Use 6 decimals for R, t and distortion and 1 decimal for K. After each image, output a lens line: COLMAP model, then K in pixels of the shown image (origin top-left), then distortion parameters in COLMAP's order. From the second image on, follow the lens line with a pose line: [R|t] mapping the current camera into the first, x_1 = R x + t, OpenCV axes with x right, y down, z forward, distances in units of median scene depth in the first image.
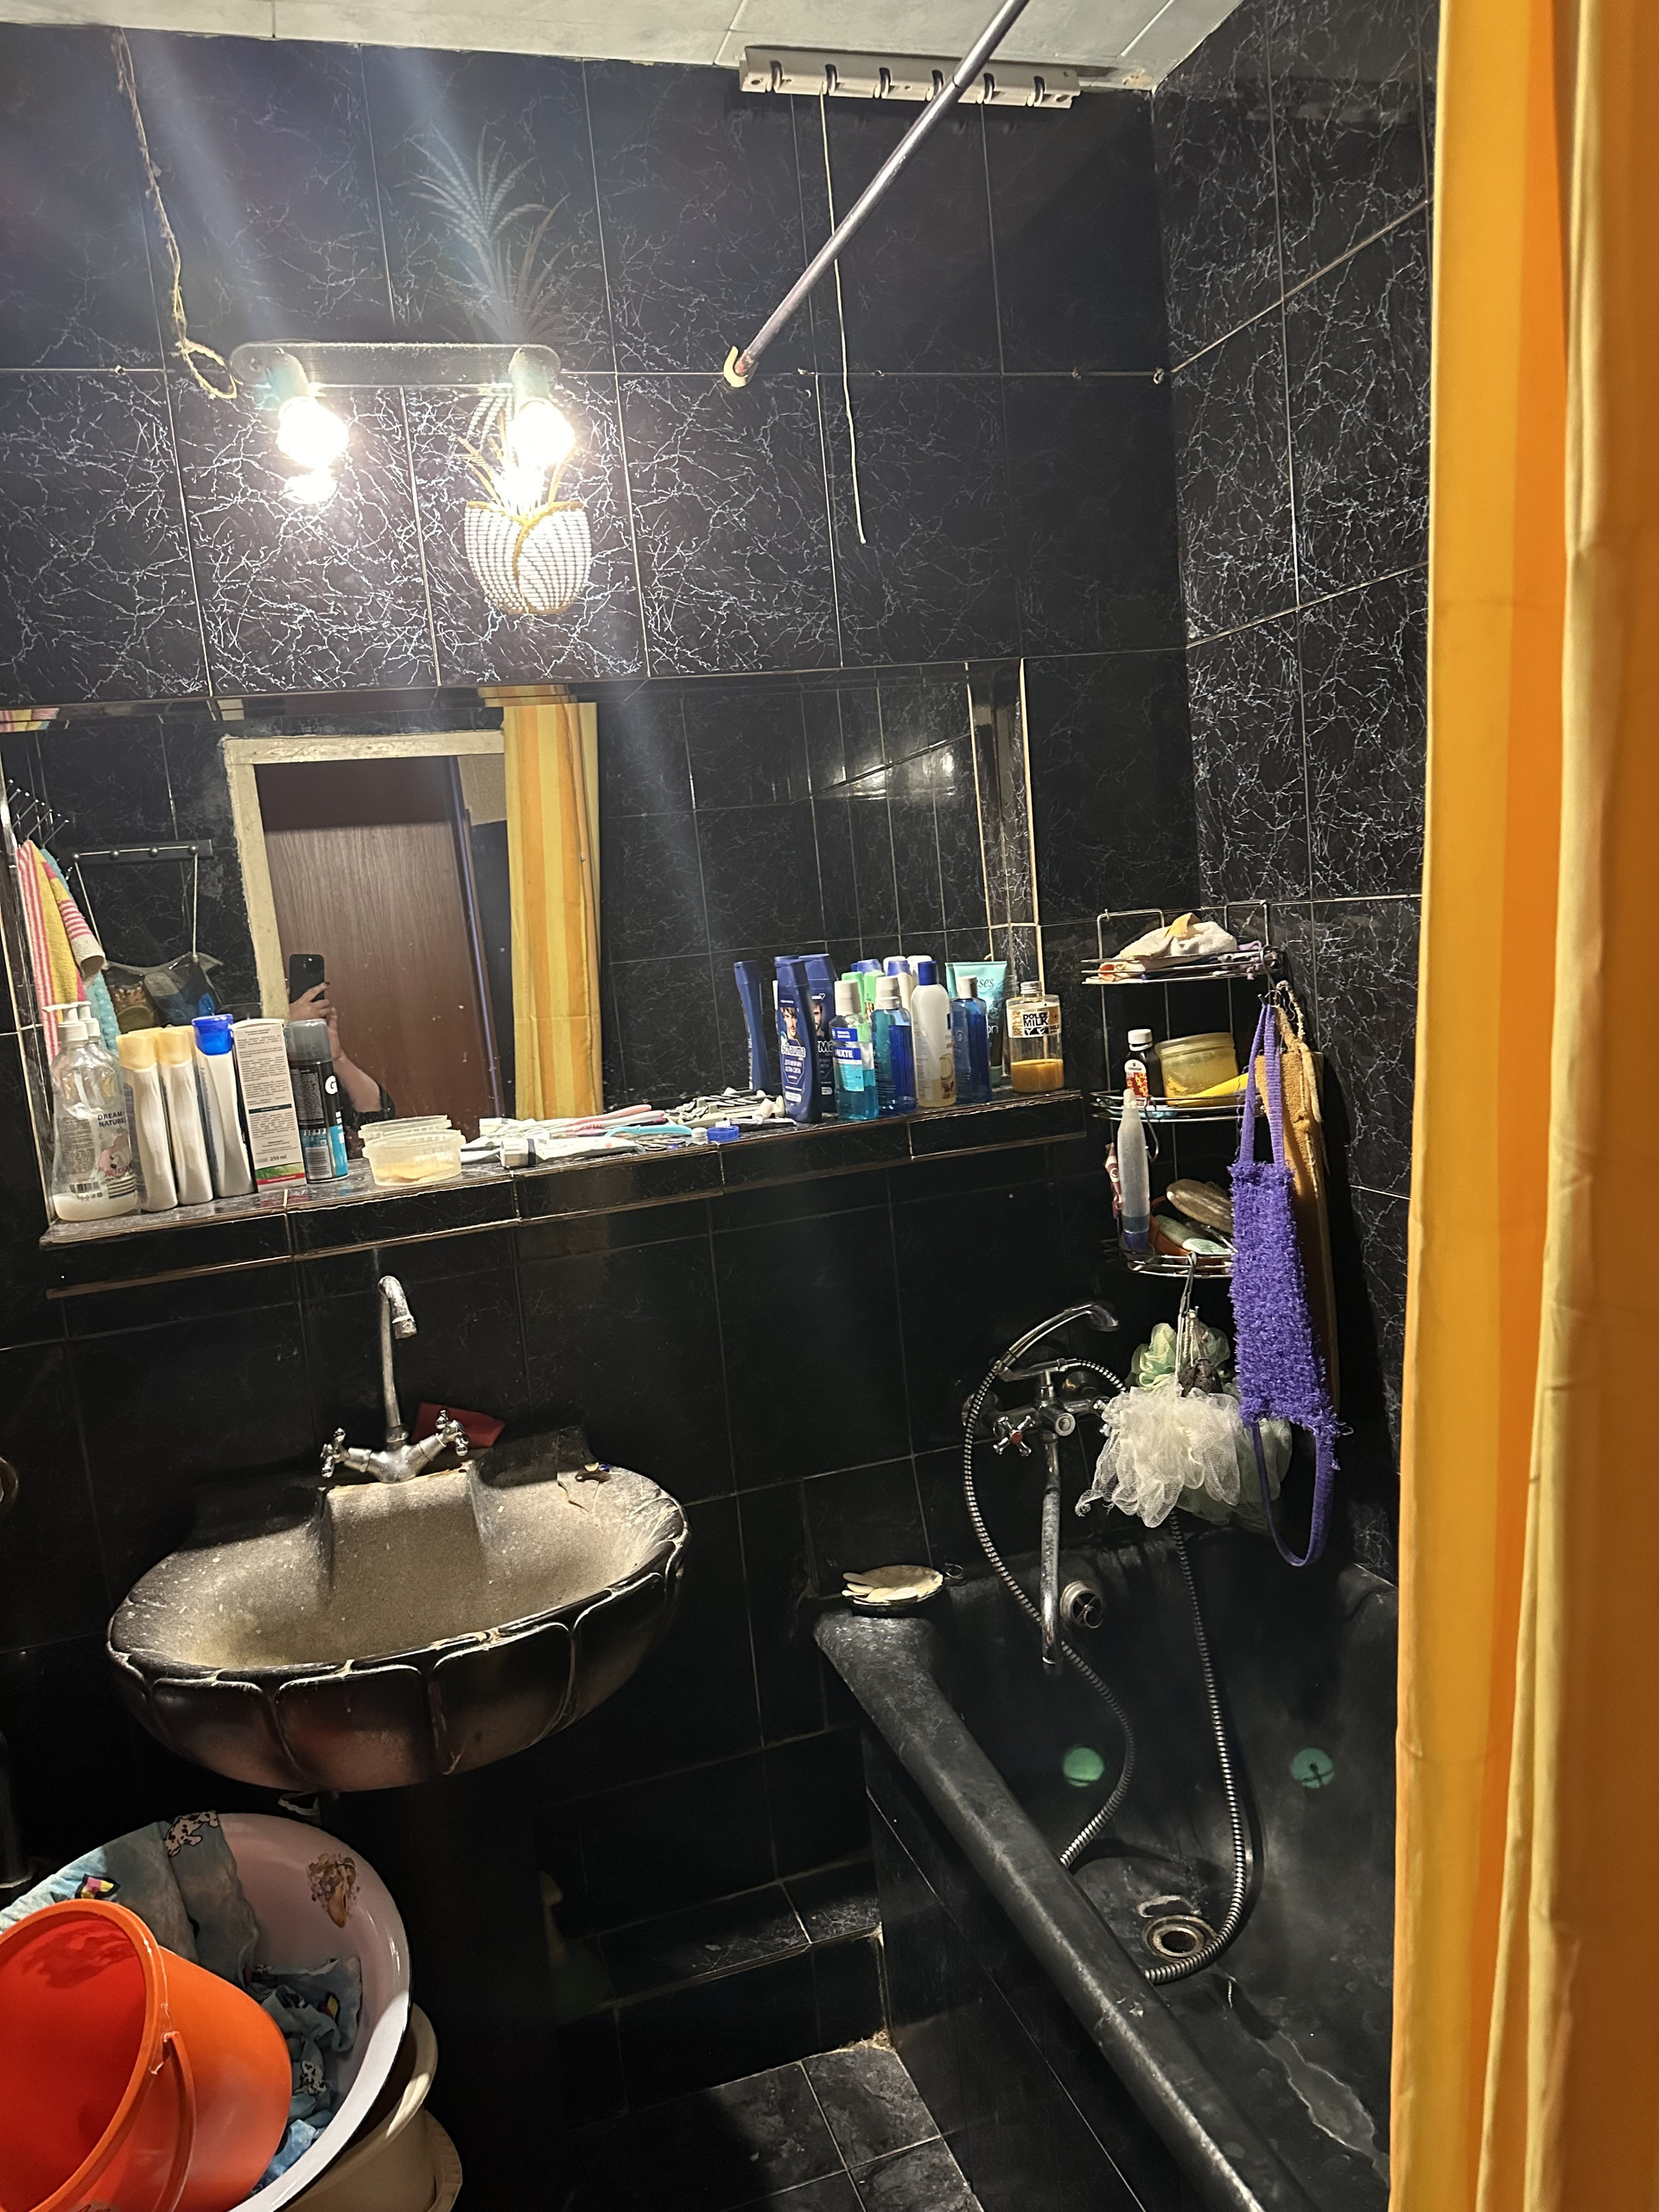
lens RADIAL K [[1536.2, 0, 829.5], [0, 1536.2, 1106.0], [0, 0, 1]] dist [0.129586, -0.198083]
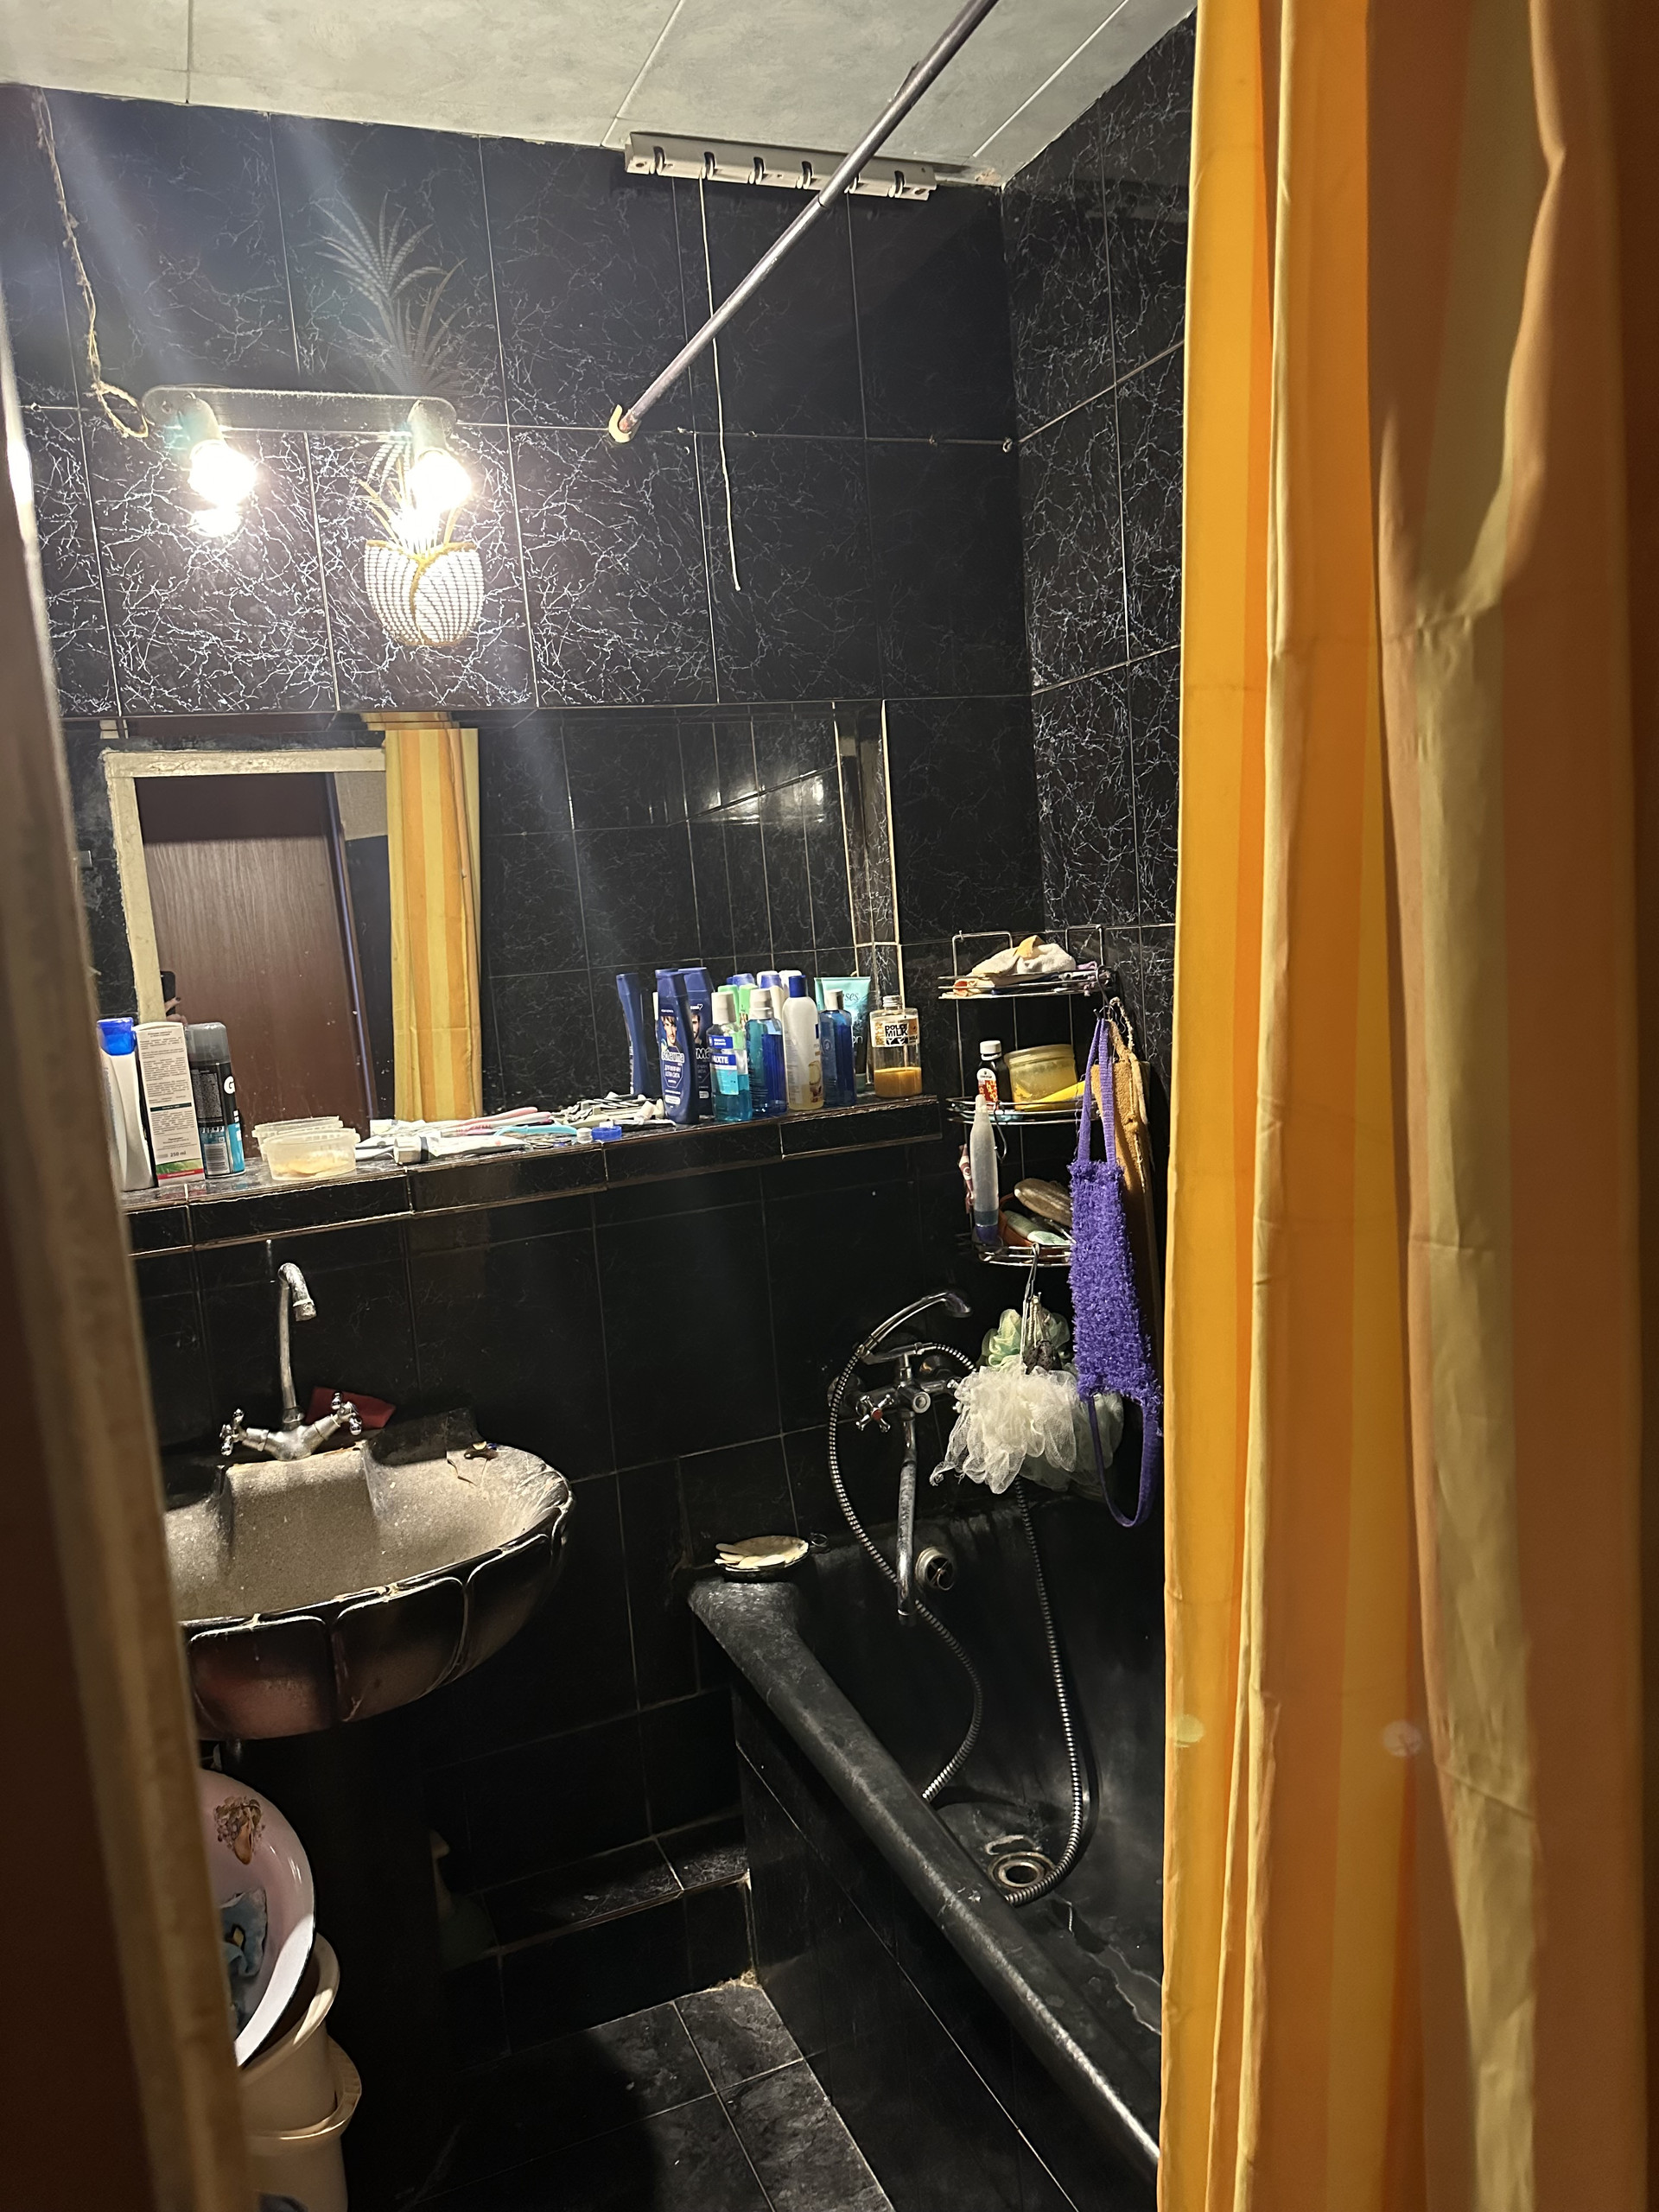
lens RADIAL K [[1526.9, 0, 827.0], [0, 1526.9, 1113.9], [0, 0, 1]] dist [0.138180, -0.224687]
pose [[0.996671, 0.004101, 0.081428, -0.003030], [-0.003373, 0.999953, -0.009079, 0.014395], [-0.081461, 0.008774, 0.996638, -0.081965]]
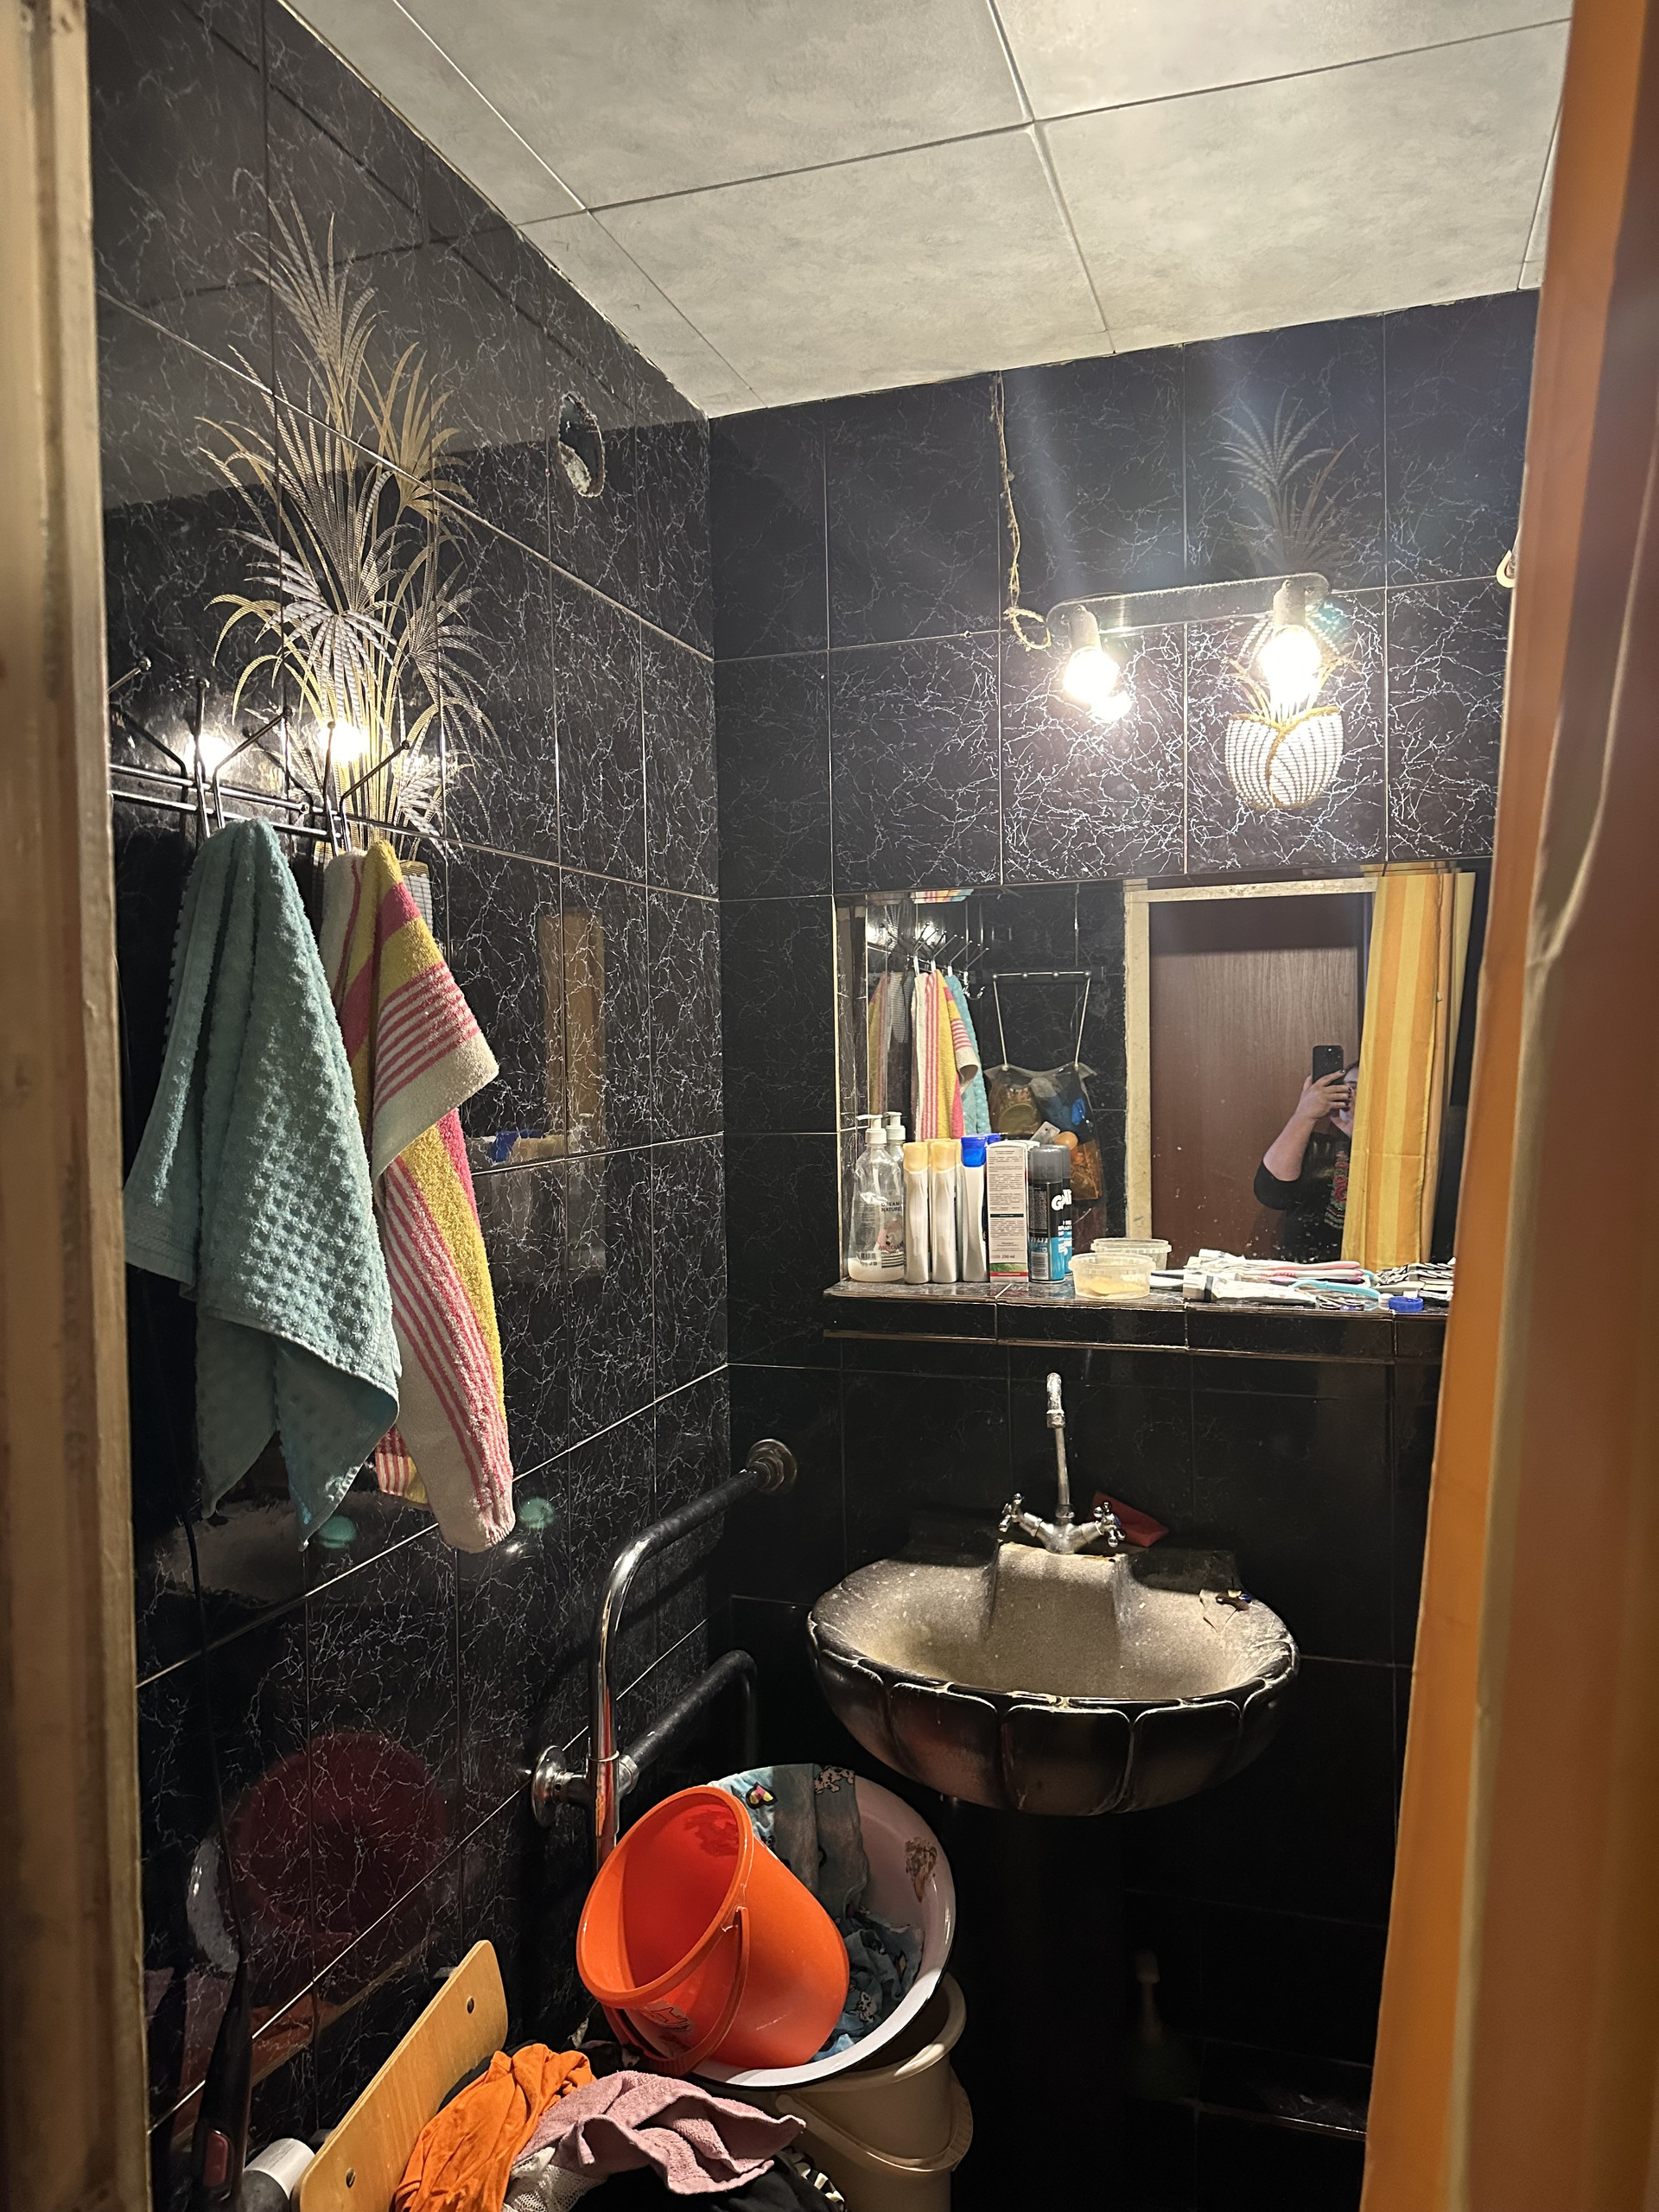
lens RADIAL K [[1526.9, 0, 827.0], [0, 1526.9, 1113.9], [0, 0, 1]] dist [0.138180, -0.224687]
pose [[0.810144, 0.106664, -0.576445, 0.207549], [-0.138260, 0.990334, -0.011063, -0.044649], [0.569693, 0.088662, 0.817061, -0.062468]]
